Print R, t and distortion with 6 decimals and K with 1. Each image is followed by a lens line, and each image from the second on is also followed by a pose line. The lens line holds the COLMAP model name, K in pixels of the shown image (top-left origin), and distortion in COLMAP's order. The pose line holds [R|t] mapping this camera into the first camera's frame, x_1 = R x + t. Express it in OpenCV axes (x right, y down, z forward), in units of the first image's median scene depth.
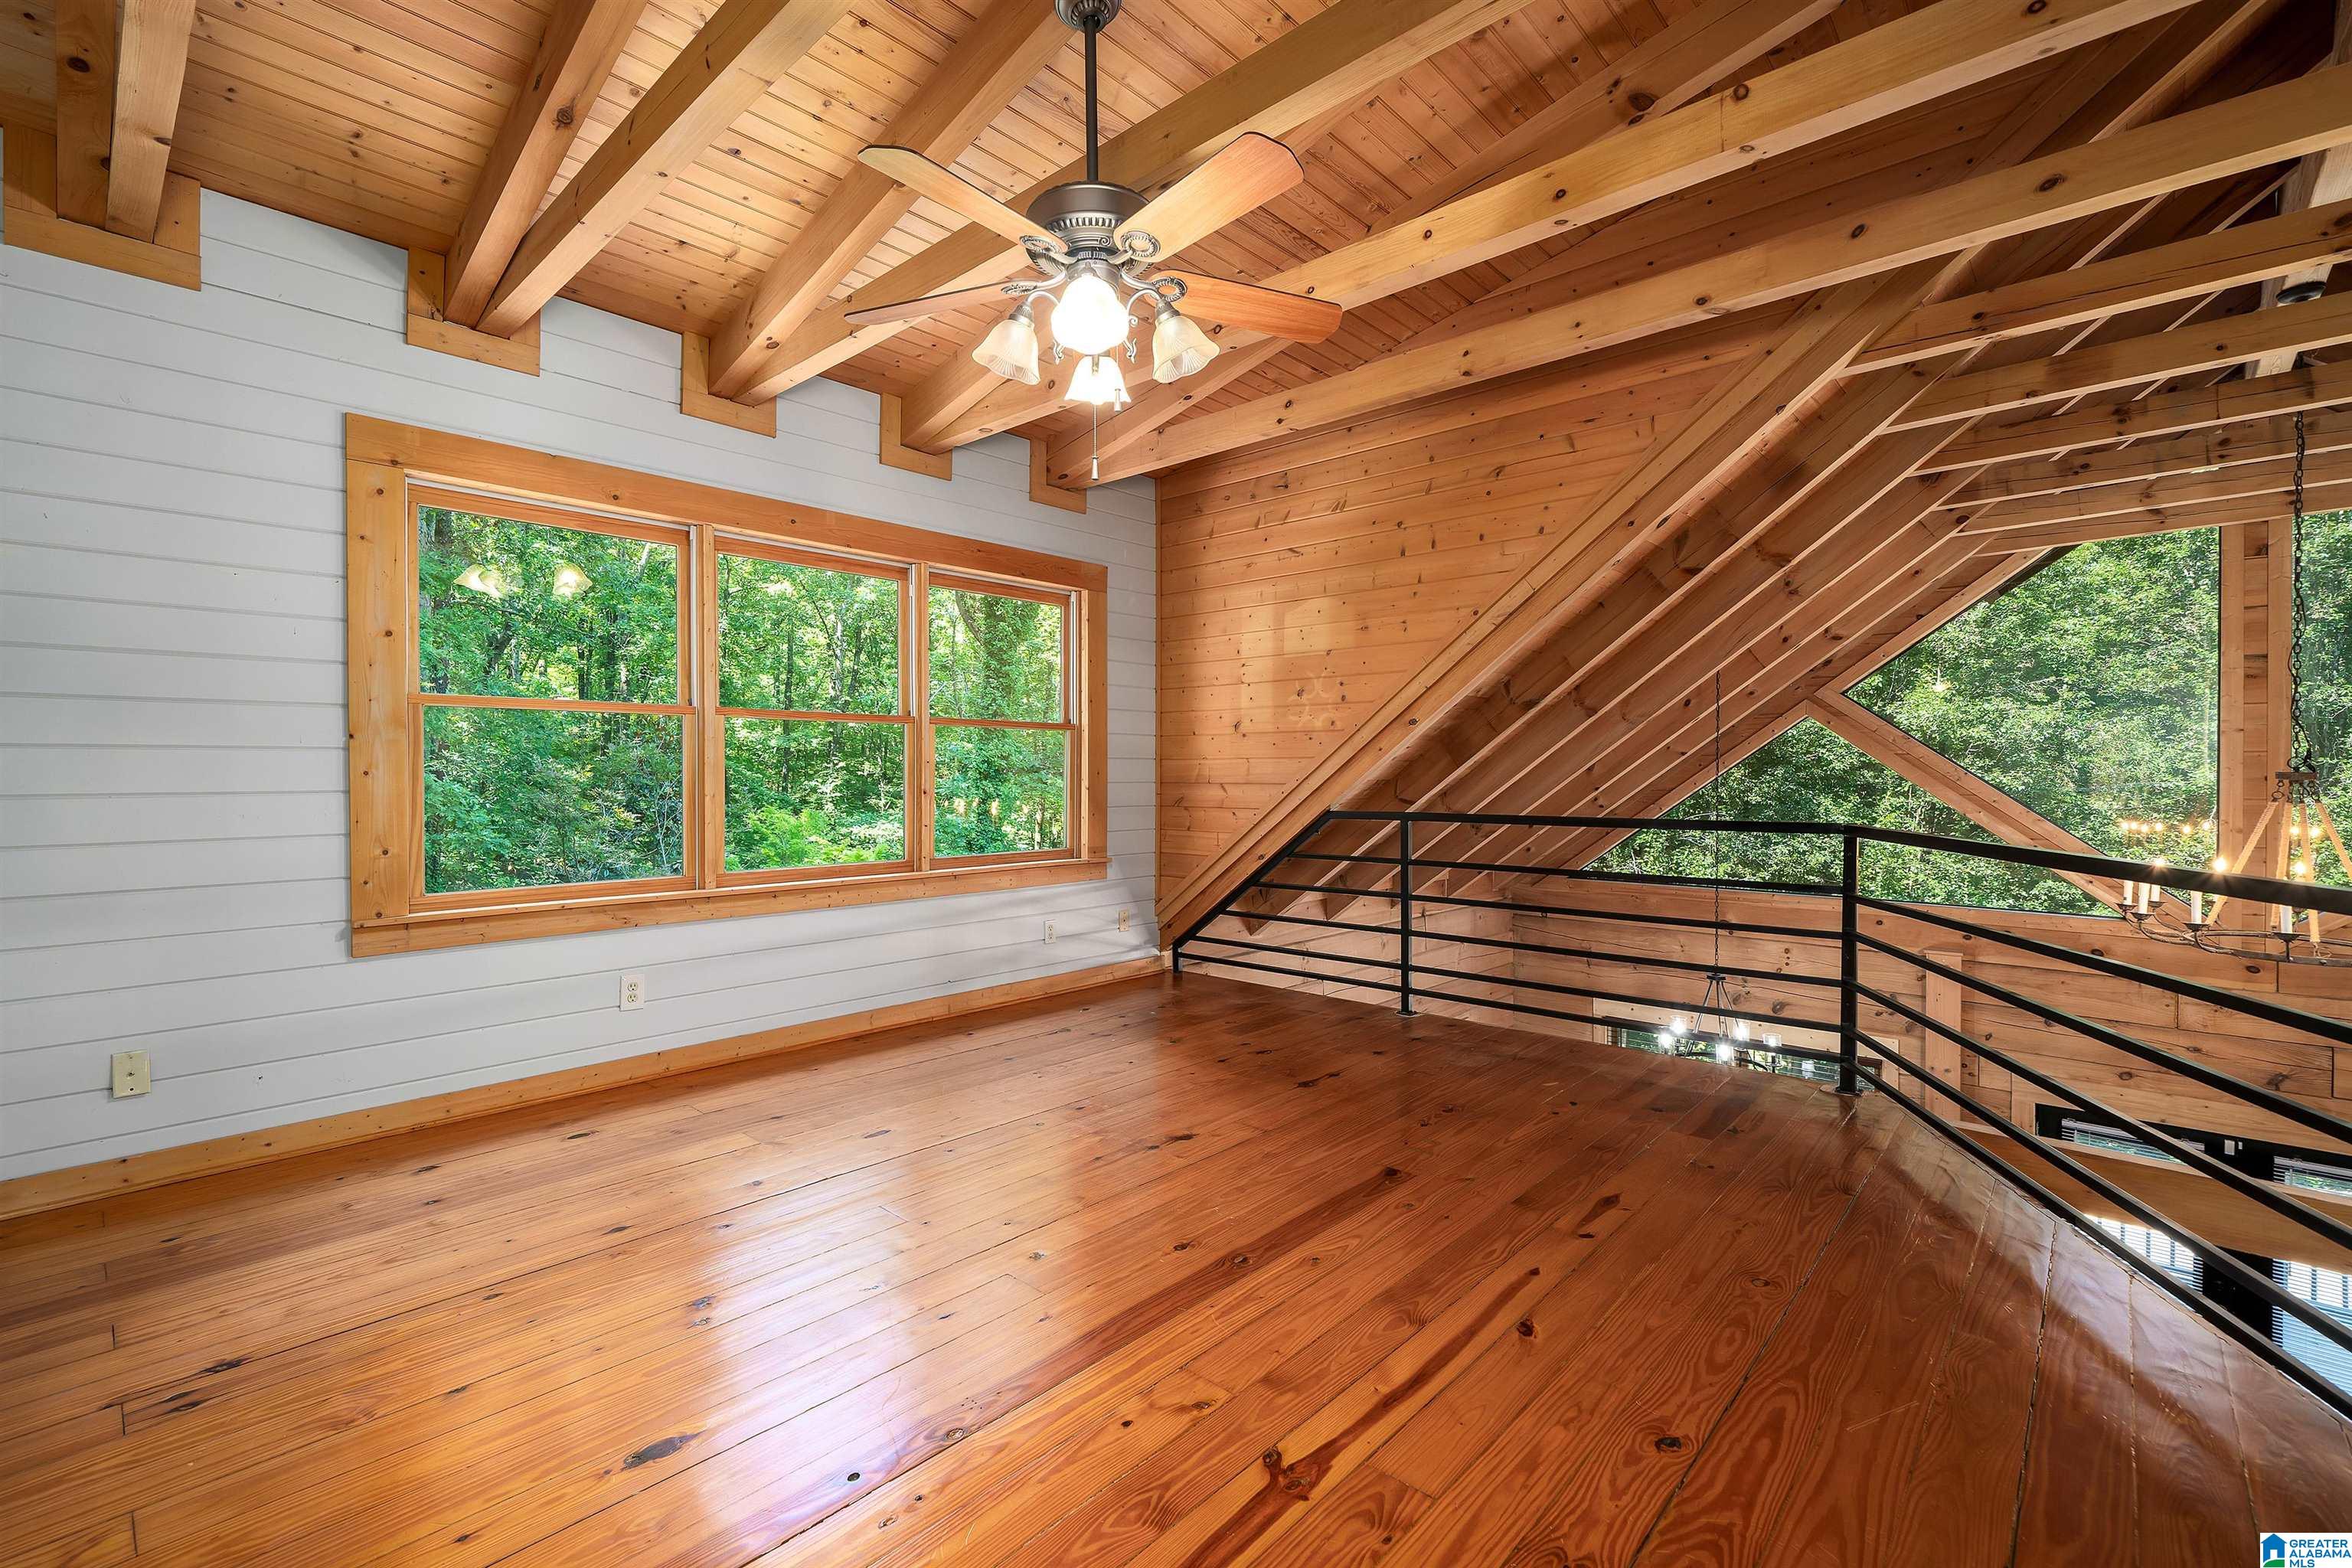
lens RADIAL K [[1026.4, 0, 1176.0], [0, 1026.4, 784.0], [0, 0, 1]] dist [-0.000134, -0.000031]
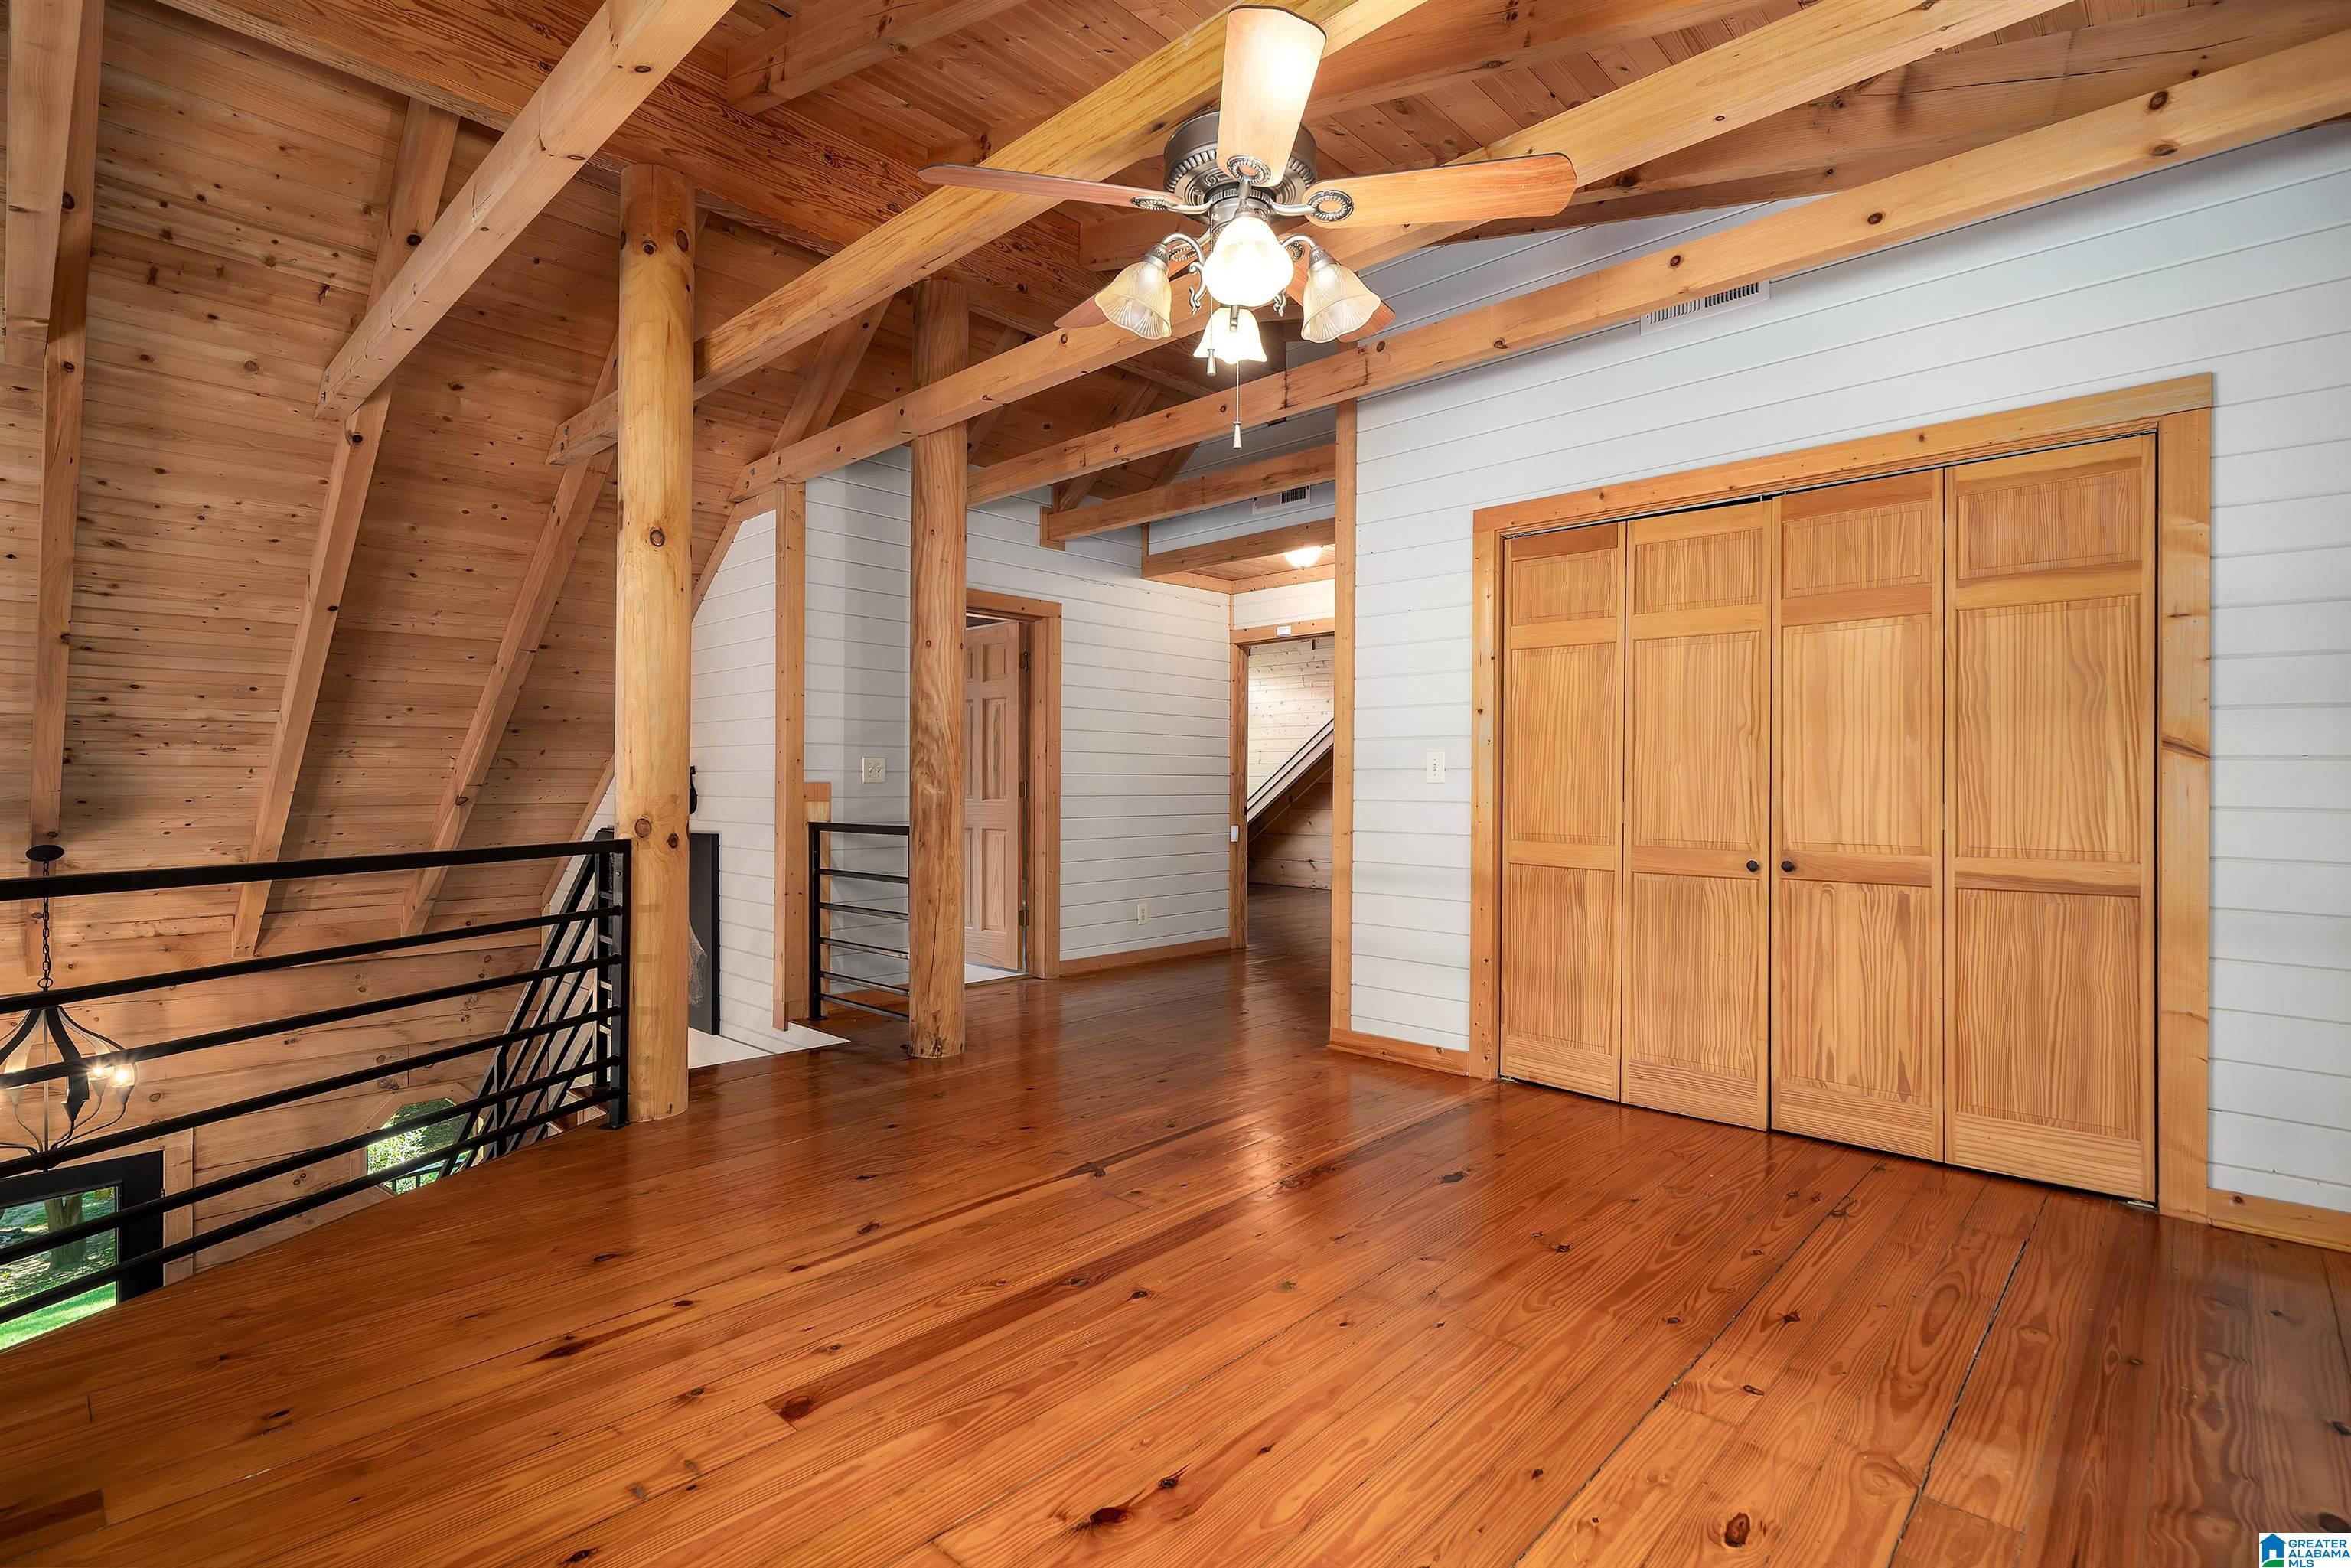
lens RADIAL K [[1097.2, 0, 1175.5], [0, 1097.2, 784.0], [0, 0, 1]] dist [0.000631, -0.000090]
pose [[-0.999949, -0.000441, 0.010123, -0.038039], [-0.000322, 0.999931, 0.011739, -0.023957], [-0.010127, 0.011736, -0.999880, 1.947187]]
